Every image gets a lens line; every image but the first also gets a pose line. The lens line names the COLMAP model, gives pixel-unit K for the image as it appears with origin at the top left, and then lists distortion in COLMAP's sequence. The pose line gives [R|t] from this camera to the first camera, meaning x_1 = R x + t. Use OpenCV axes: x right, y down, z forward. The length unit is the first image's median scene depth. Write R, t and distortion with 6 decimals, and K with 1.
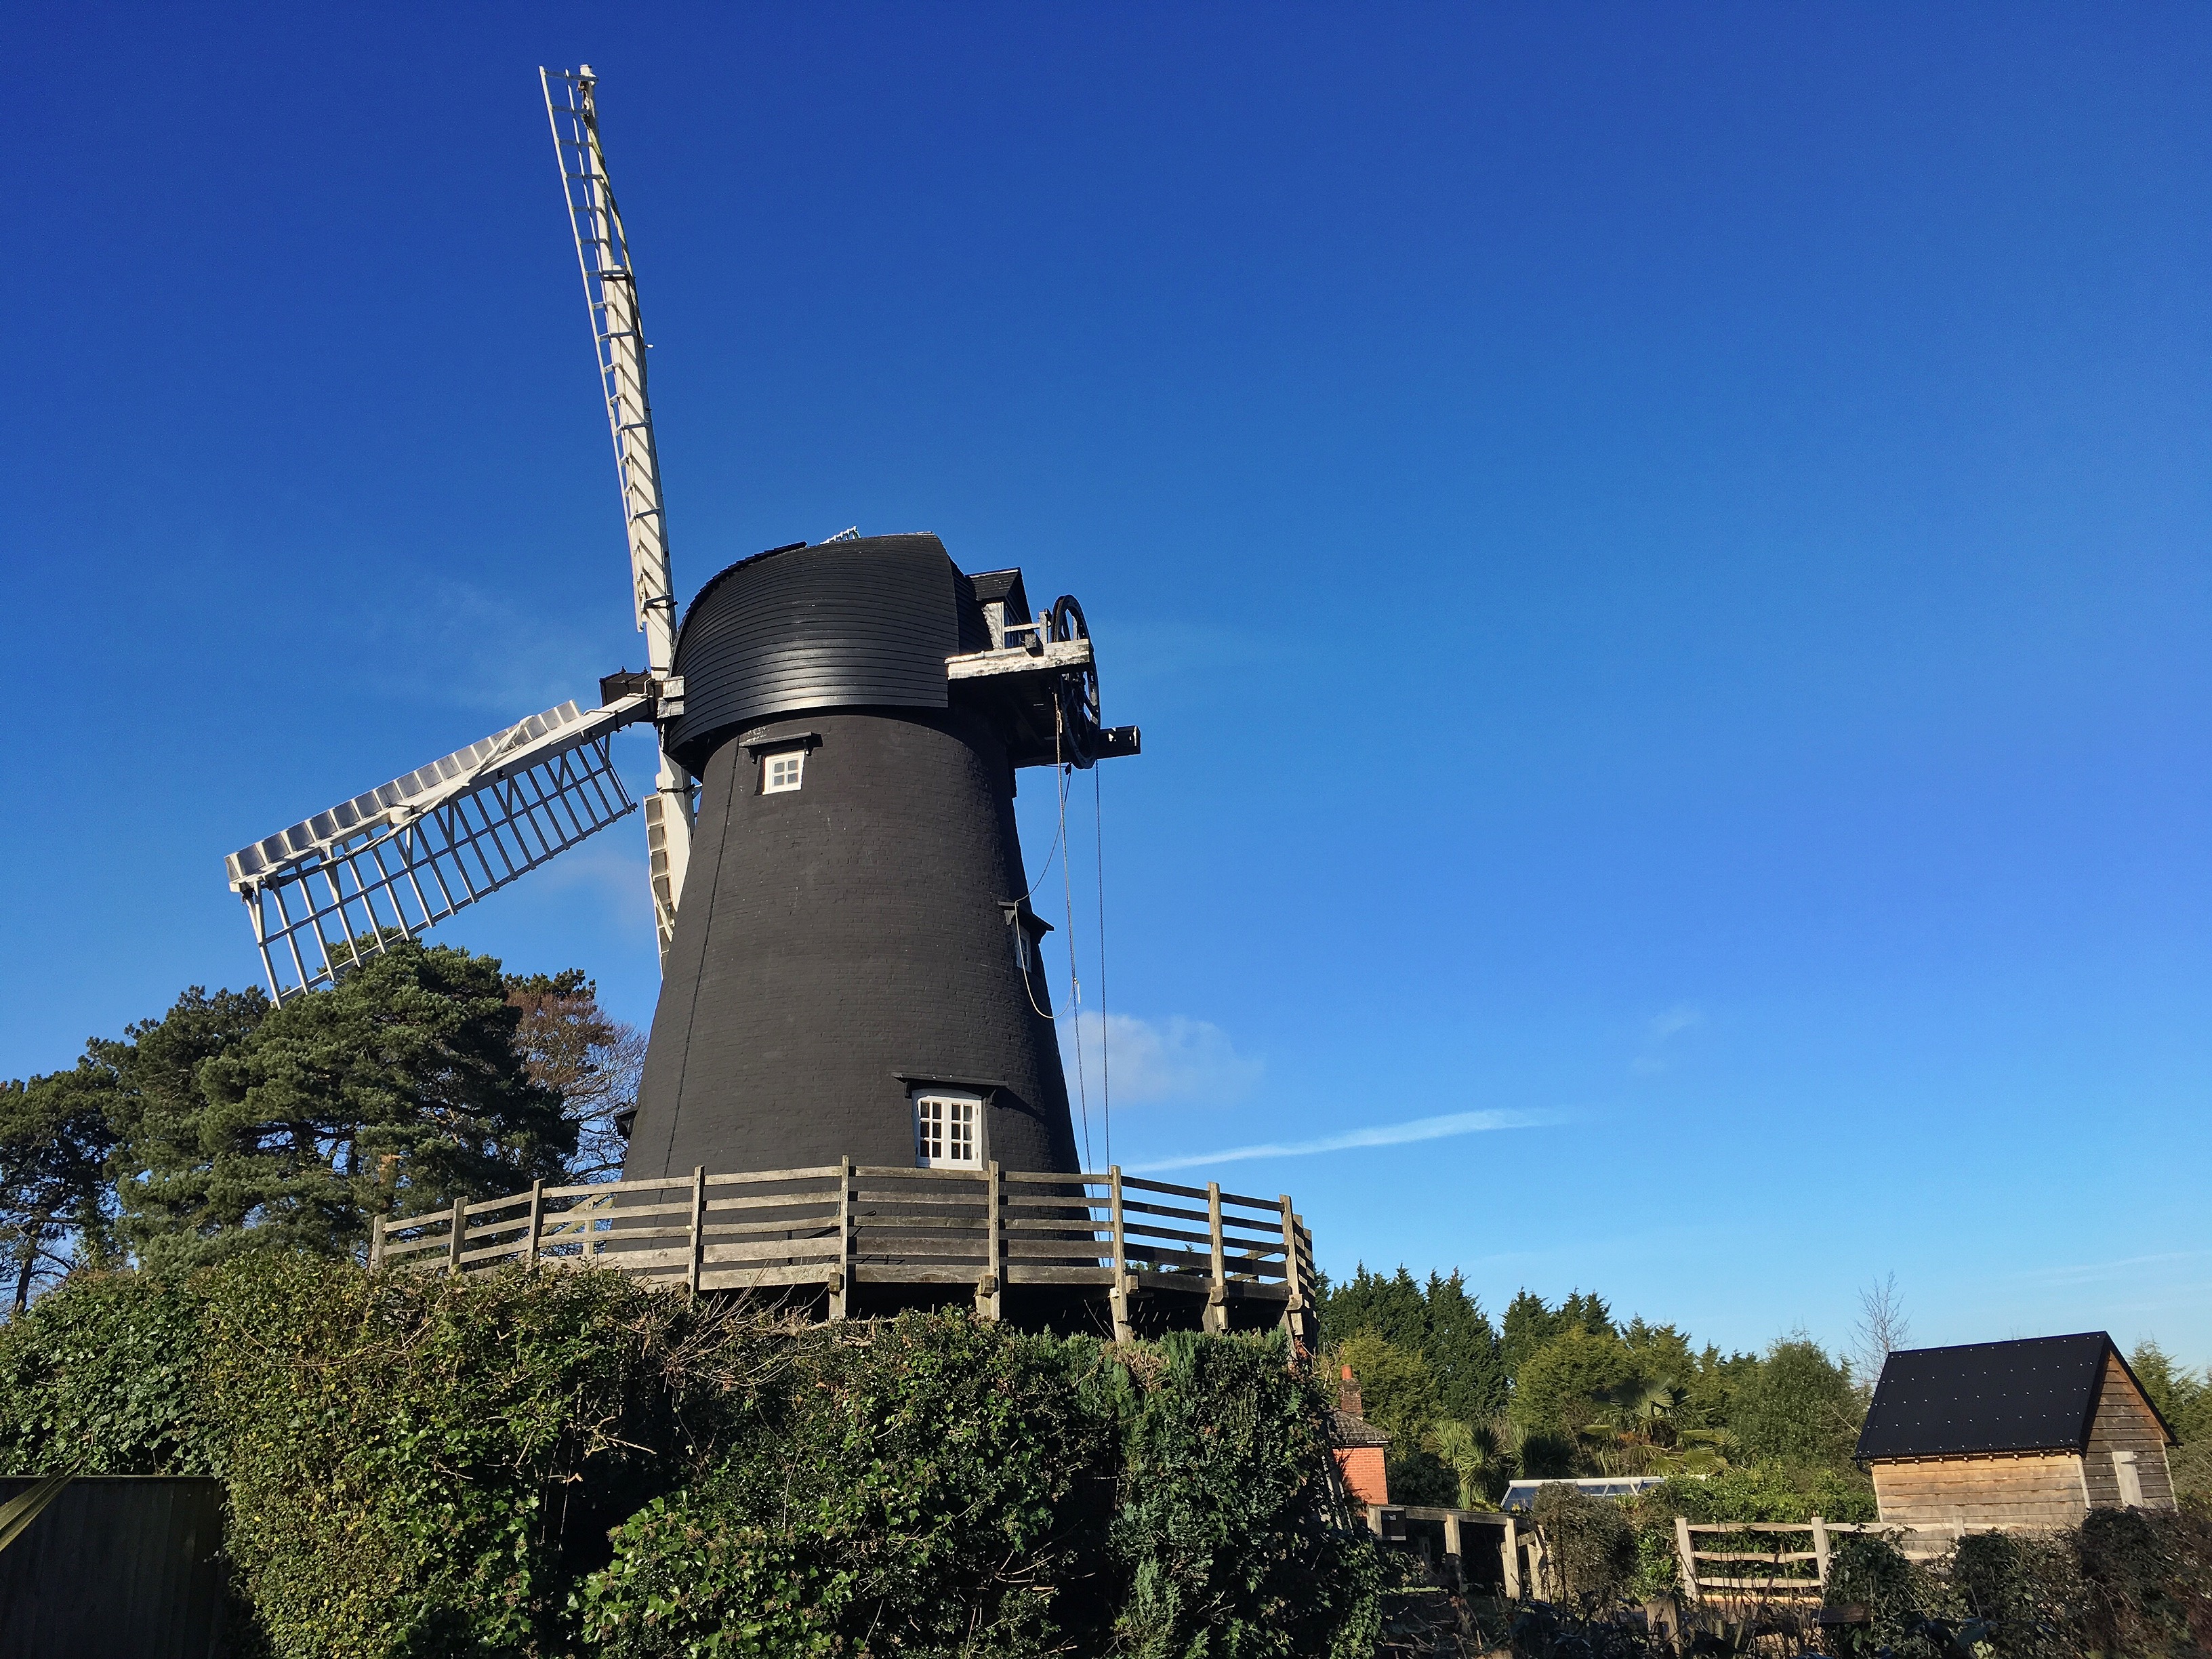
lens RADIAL K [[1884.7, 0, 1114.2], [0, 1884.7, 811.8], [0, 0, 1]] dist [0.083312, -0.102698]
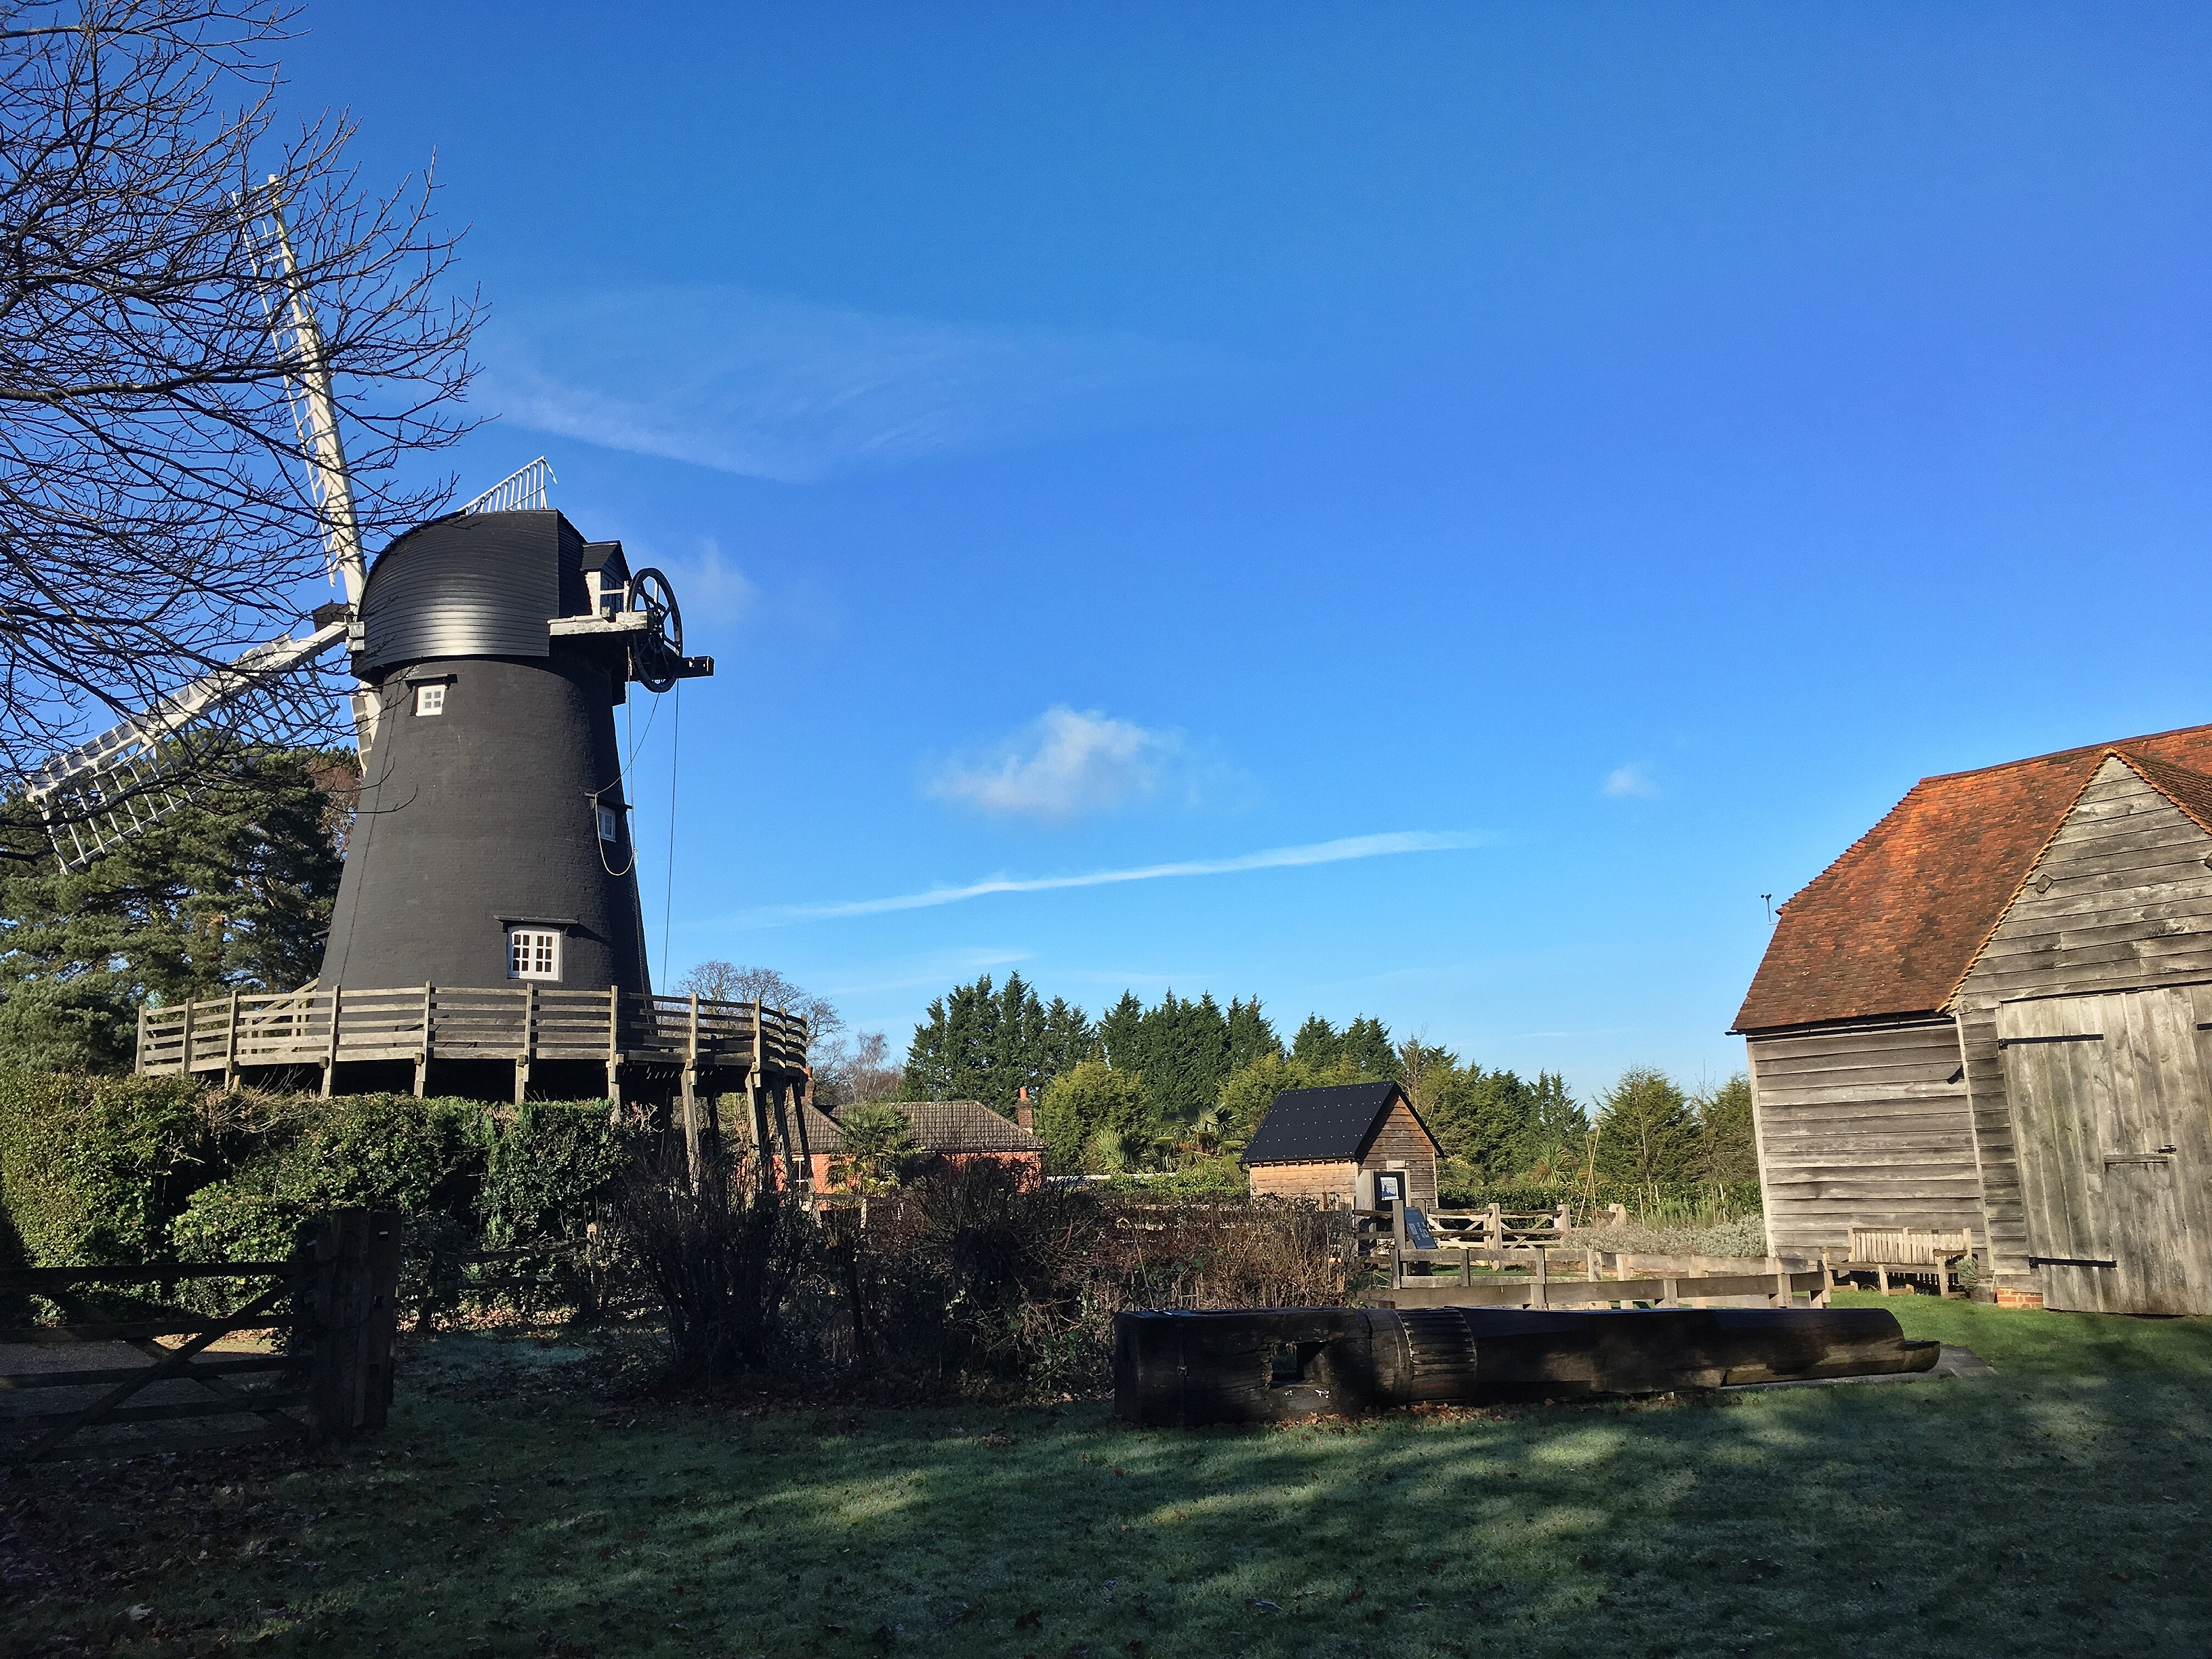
lens RADIAL K [[1884.7, 0, 1096.5], [0, 1884.7, 814.9], [0, 0, 1]] dist [0.083312, -0.102698]
pose [[0.999046, 0.020010, 0.038808, 0.300513], [-0.025583, 0.988521, 0.148901, -0.177610], [-0.035383, -0.149752, 0.988090, -0.494652]]
